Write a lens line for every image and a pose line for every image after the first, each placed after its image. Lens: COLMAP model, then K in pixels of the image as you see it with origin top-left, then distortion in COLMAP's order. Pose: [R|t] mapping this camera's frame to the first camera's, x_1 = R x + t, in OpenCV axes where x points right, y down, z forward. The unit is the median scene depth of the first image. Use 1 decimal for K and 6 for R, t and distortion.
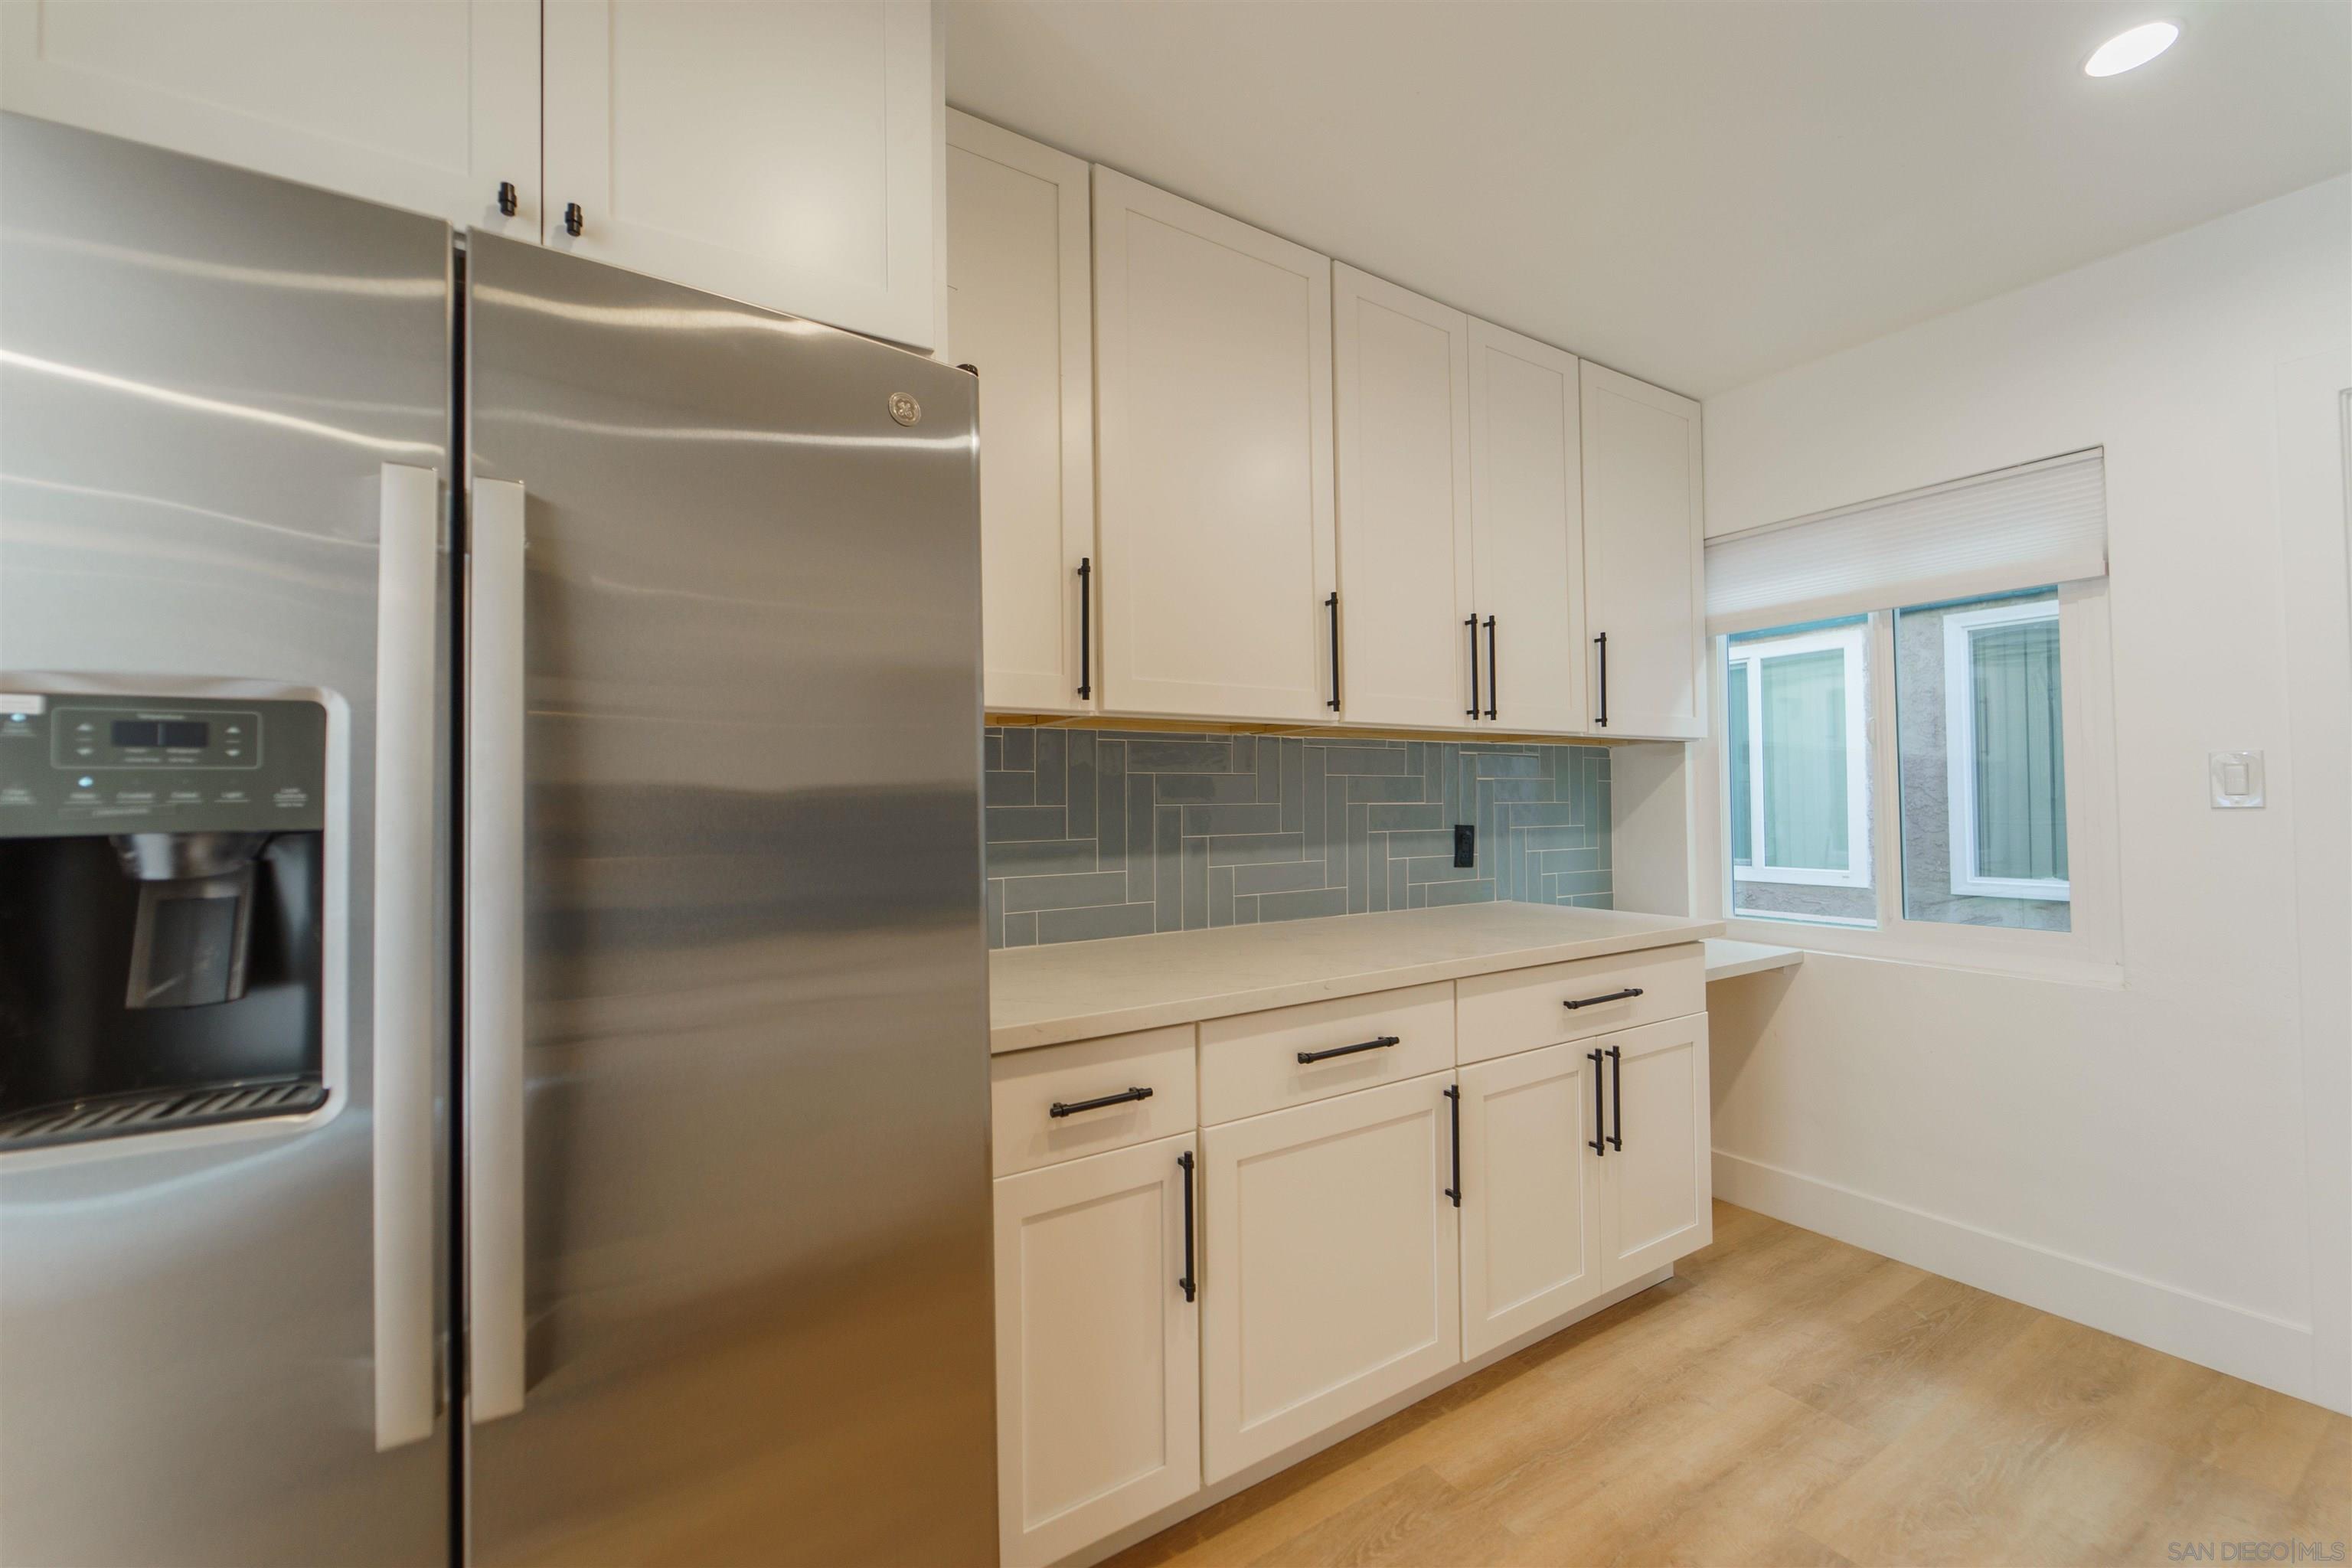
lens RADIAL K [[935.8, 0, 1176.0], [0, 935.8, 784.0], [0, 0, 1]] dist [0.002725, 0.000078]
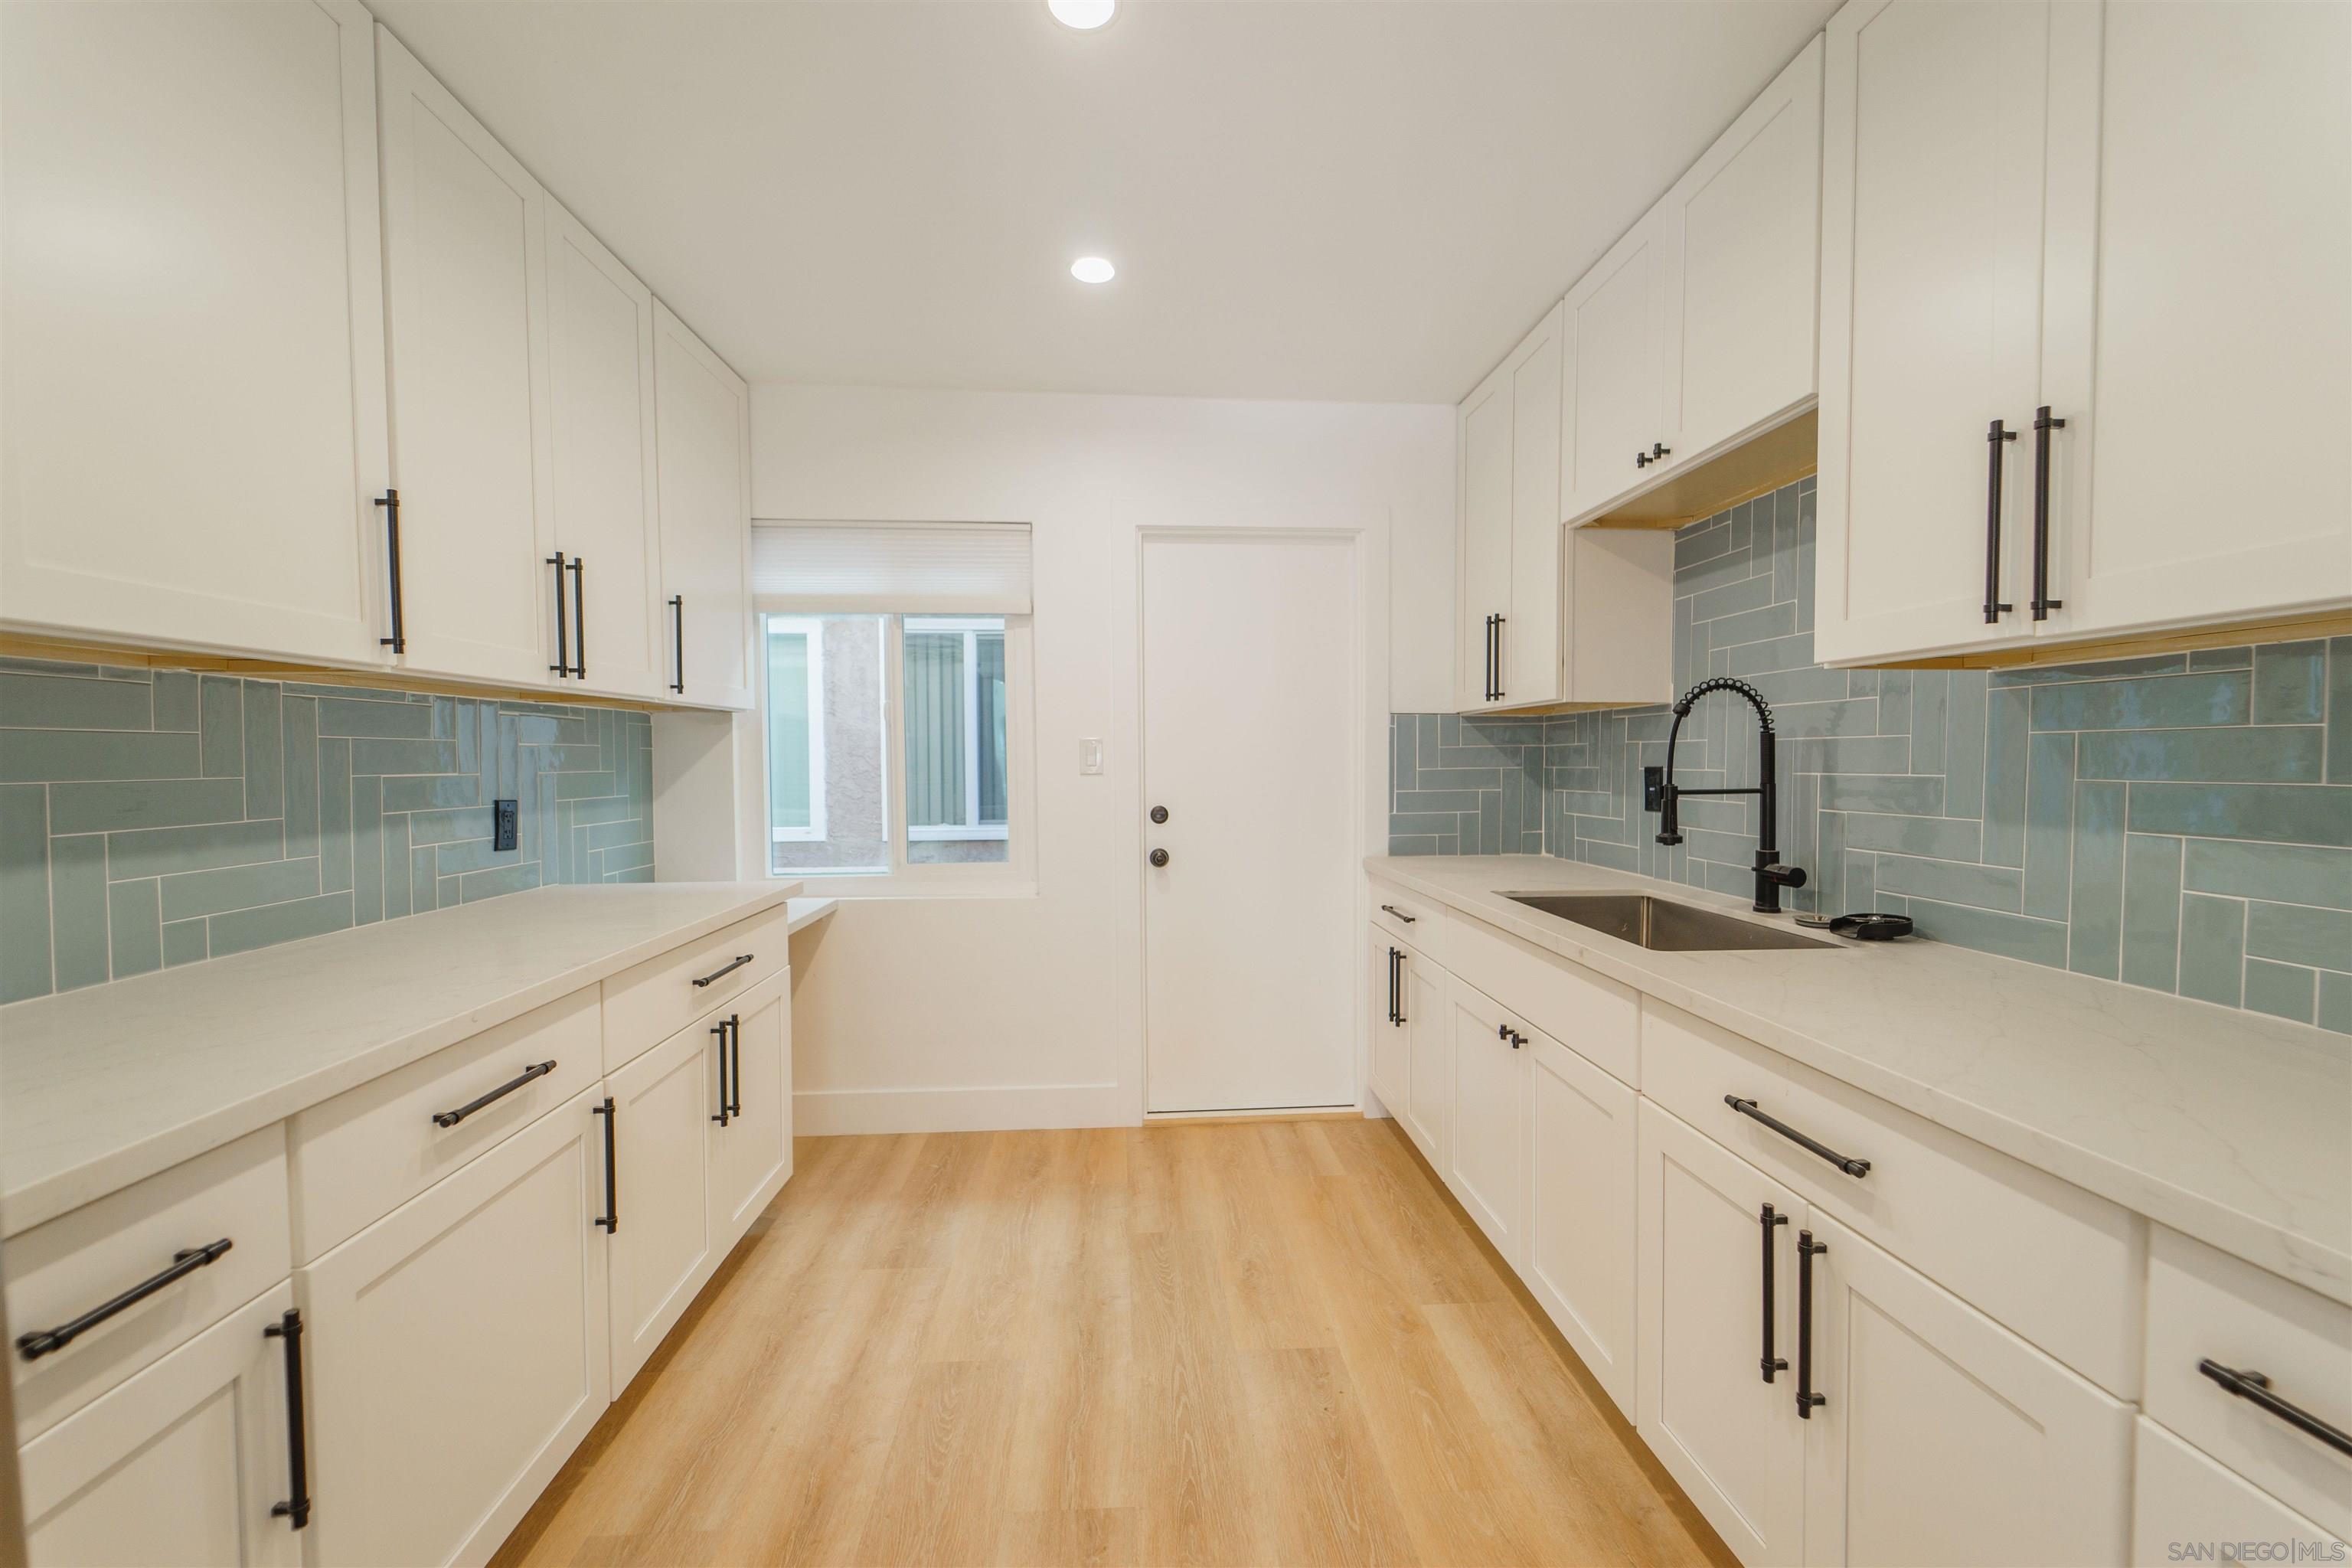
lens RADIAL K [[941.6, 0, 1170.2], [0, 941.6, 786.6], [0, 0, 1]] dist [0.000000, -0.000681]
pose [[0.484227, -0.020310, 0.874706, -0.166844], [-0.017193, 0.999317, 0.032721, -0.006536], [-0.874773, -0.030883, 0.483547, 0.094160]]
